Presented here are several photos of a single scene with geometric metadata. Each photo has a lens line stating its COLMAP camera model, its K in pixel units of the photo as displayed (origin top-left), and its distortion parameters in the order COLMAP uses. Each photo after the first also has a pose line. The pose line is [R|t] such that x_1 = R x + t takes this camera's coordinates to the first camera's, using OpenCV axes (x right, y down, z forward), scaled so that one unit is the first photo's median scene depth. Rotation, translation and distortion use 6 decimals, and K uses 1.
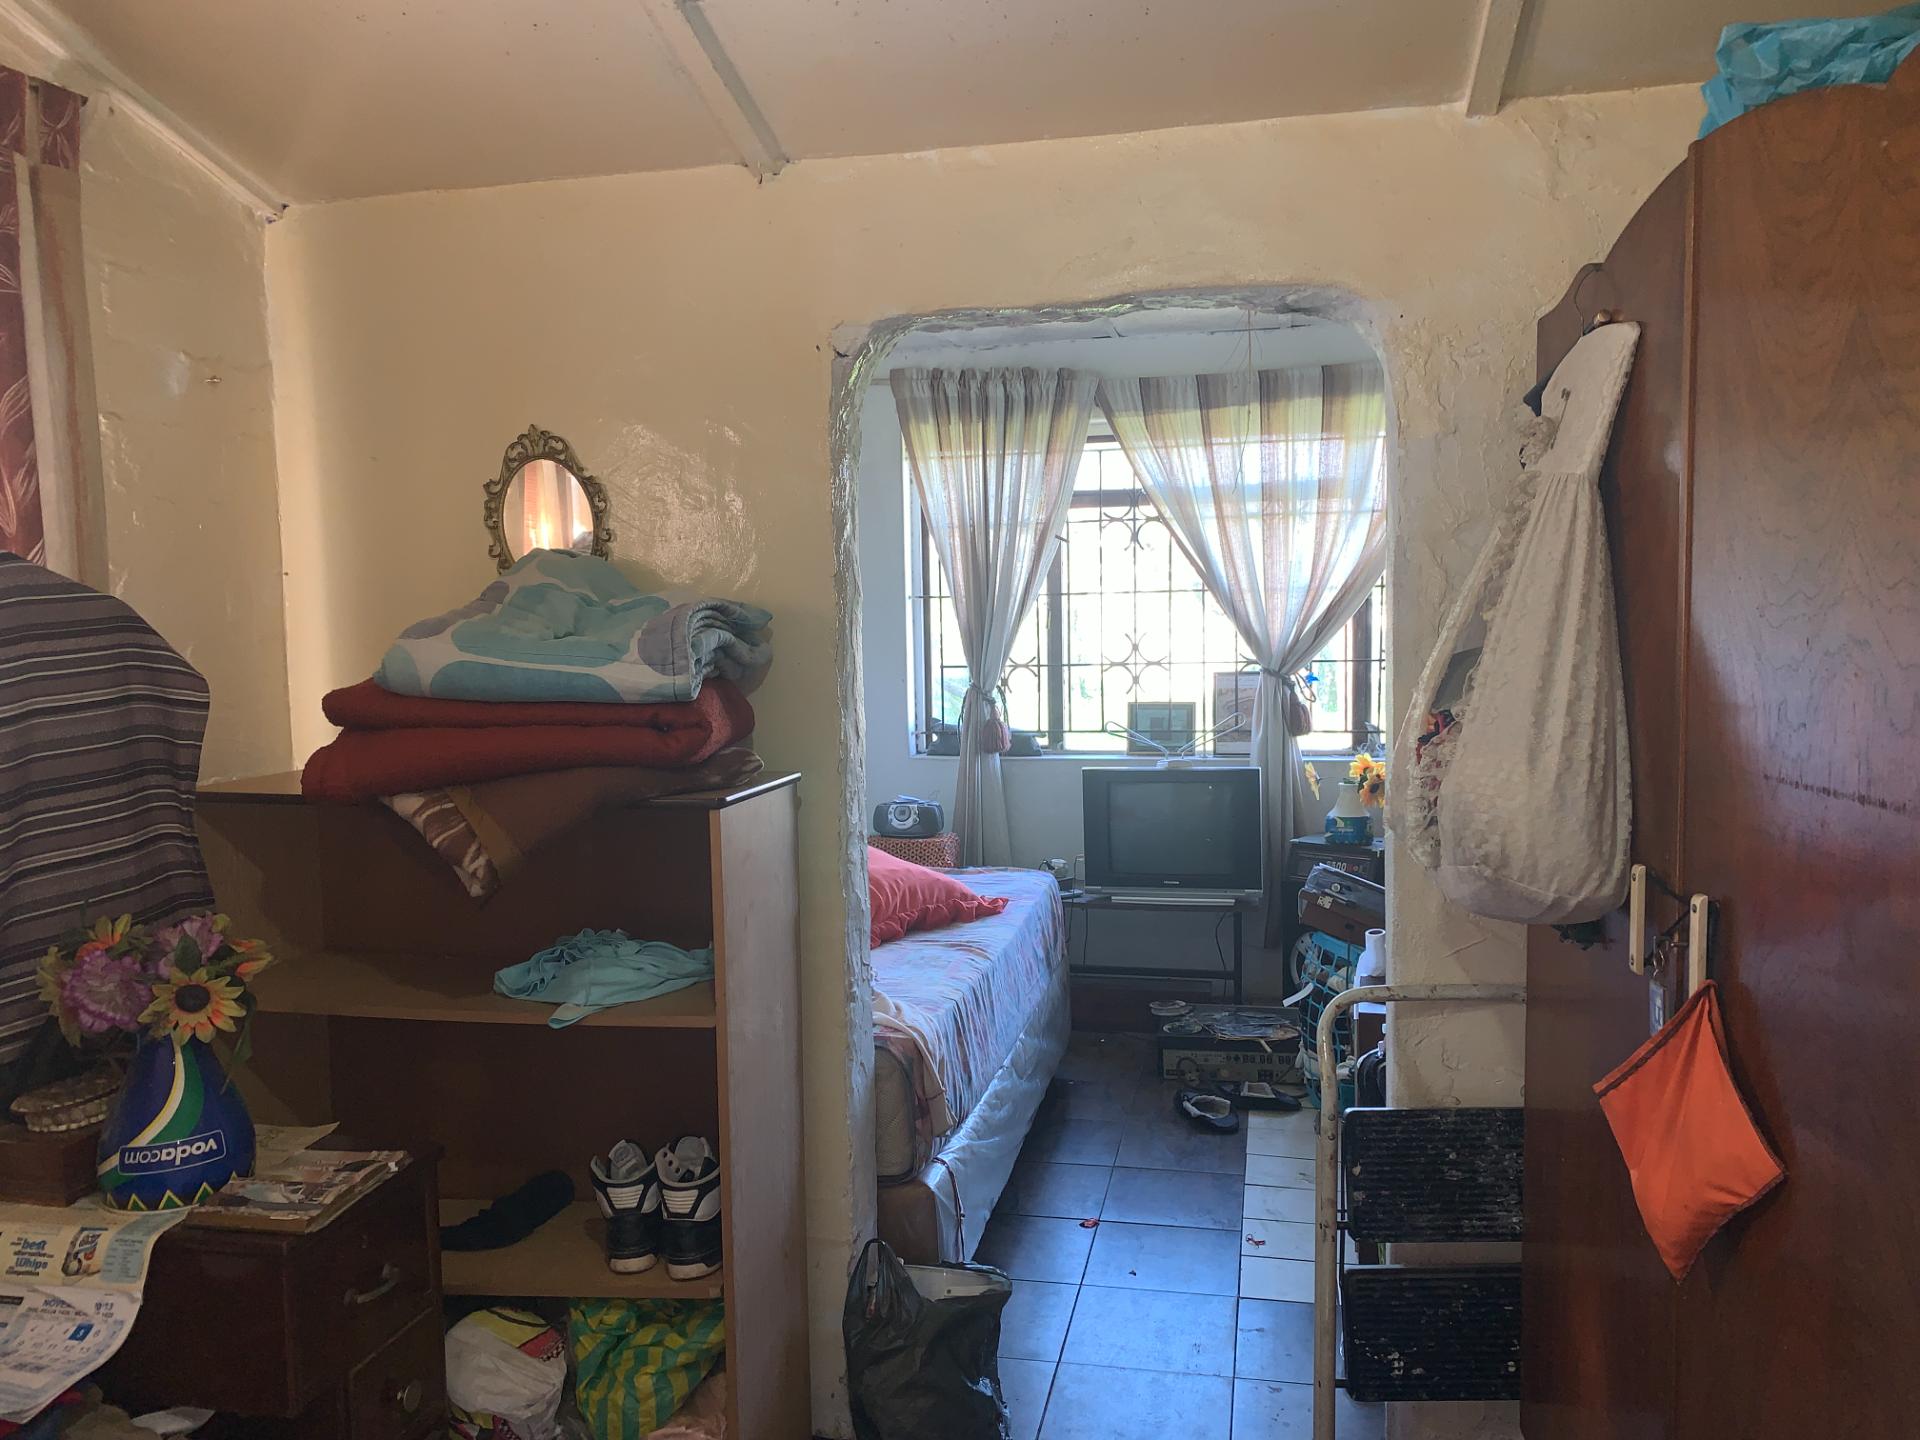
lens RADIAL K [[1449.9, 0, 953.5], [0, 1449.9, 720.0], [0, 0, 1]] dist [0.059106, -0.061792]
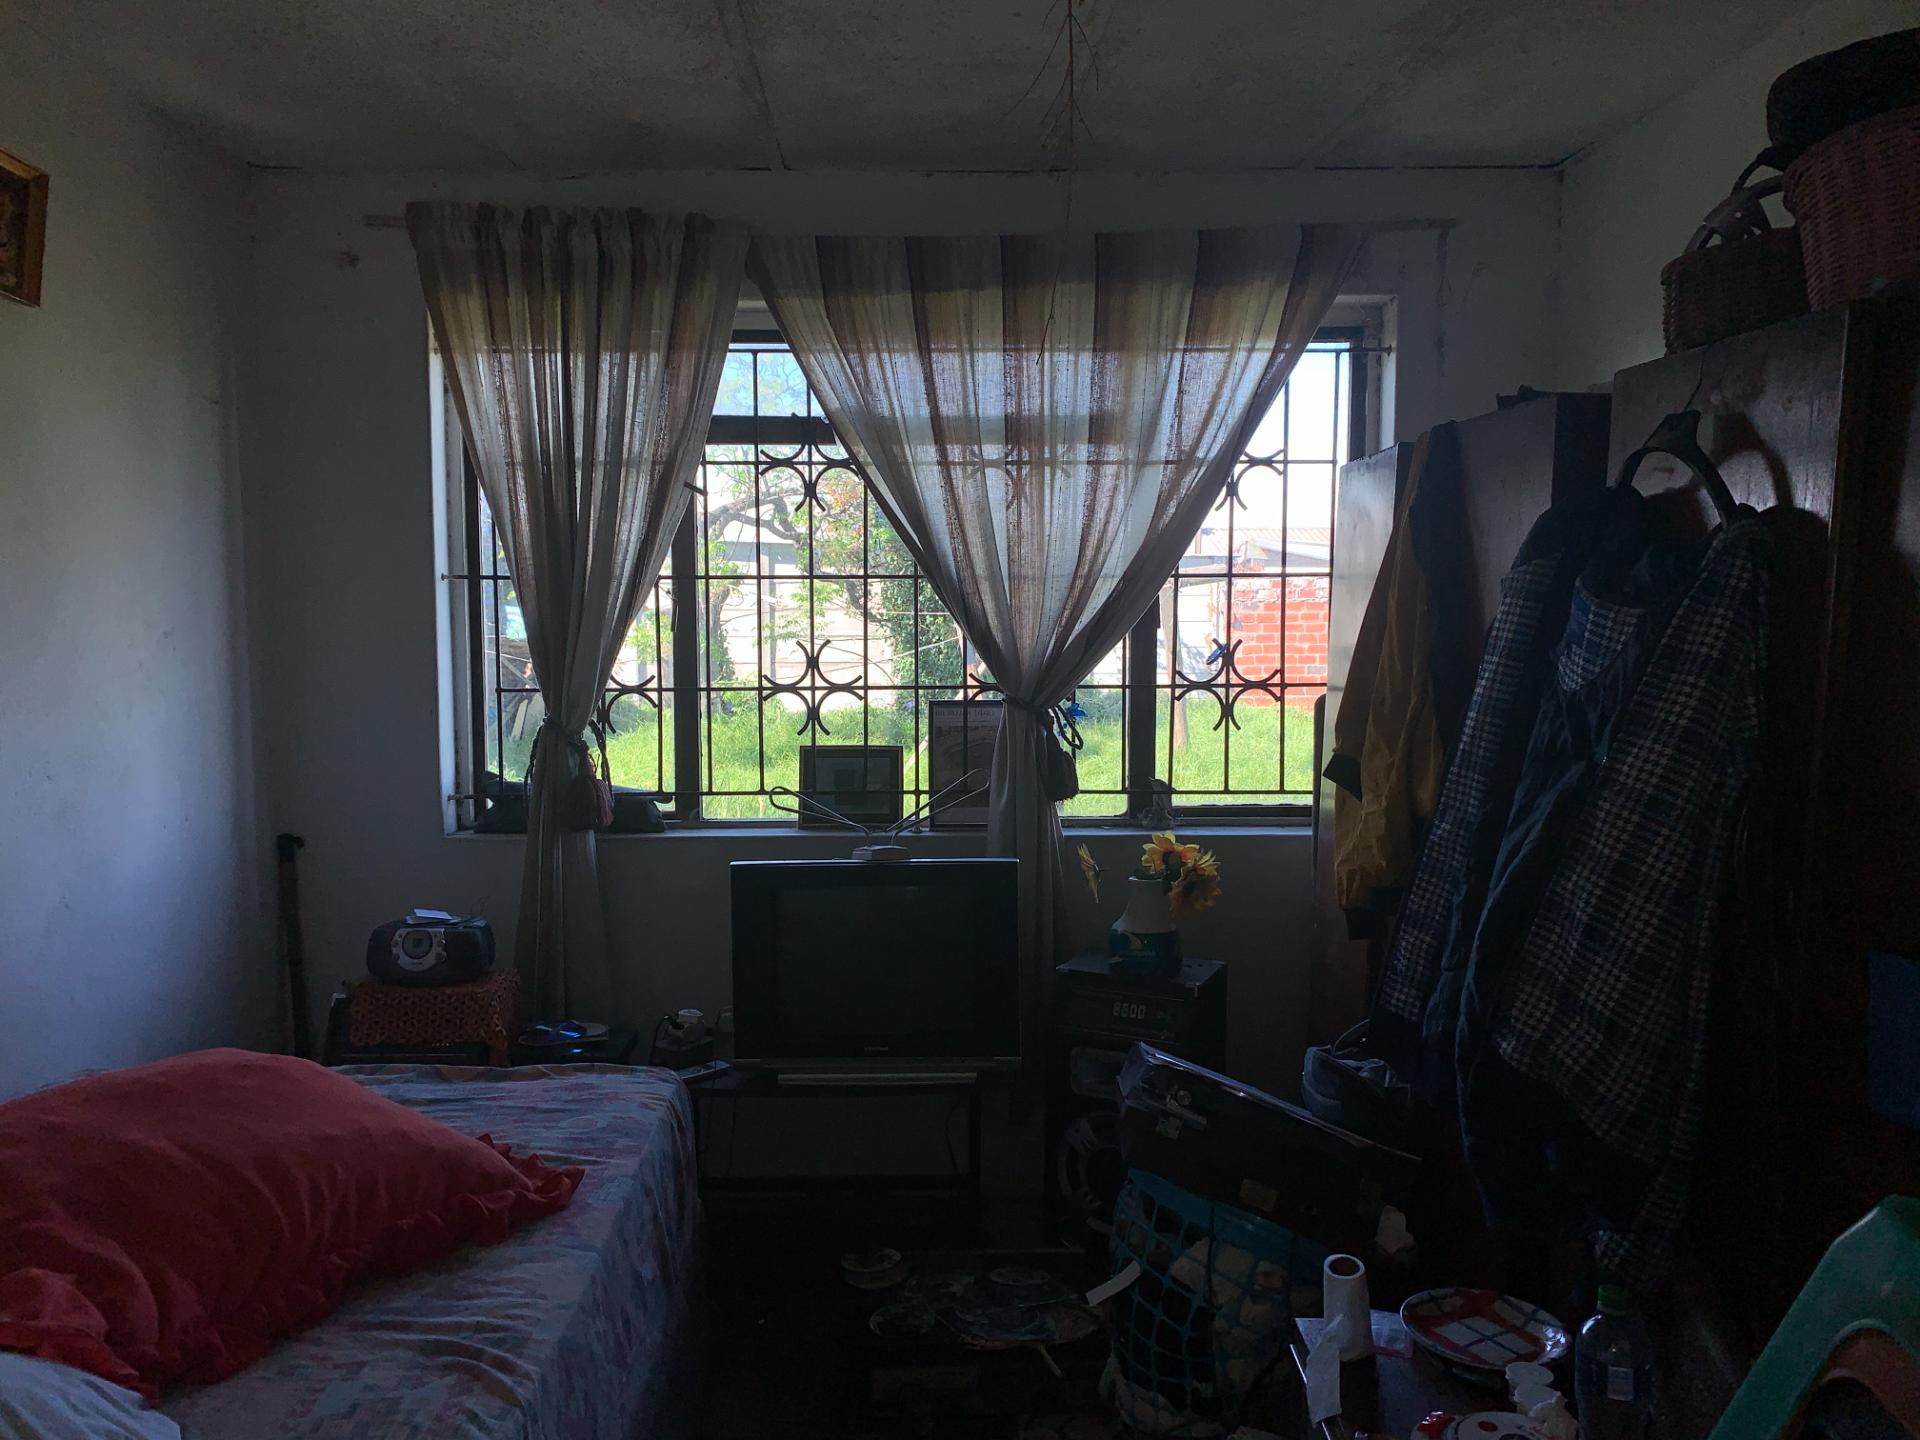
lens RADIAL K [[1449.9, 0, 966.9], [0, 1449.9, 724.3], [0, 0, 1]] dist [0.059106, -0.061792]
pose [[0.968060, -0.003077, 0.250701, 0.030755], [0.002929, 0.999995, 0.000964, -0.023592], [-0.250703, -0.000199, 0.968064, 0.364085]]
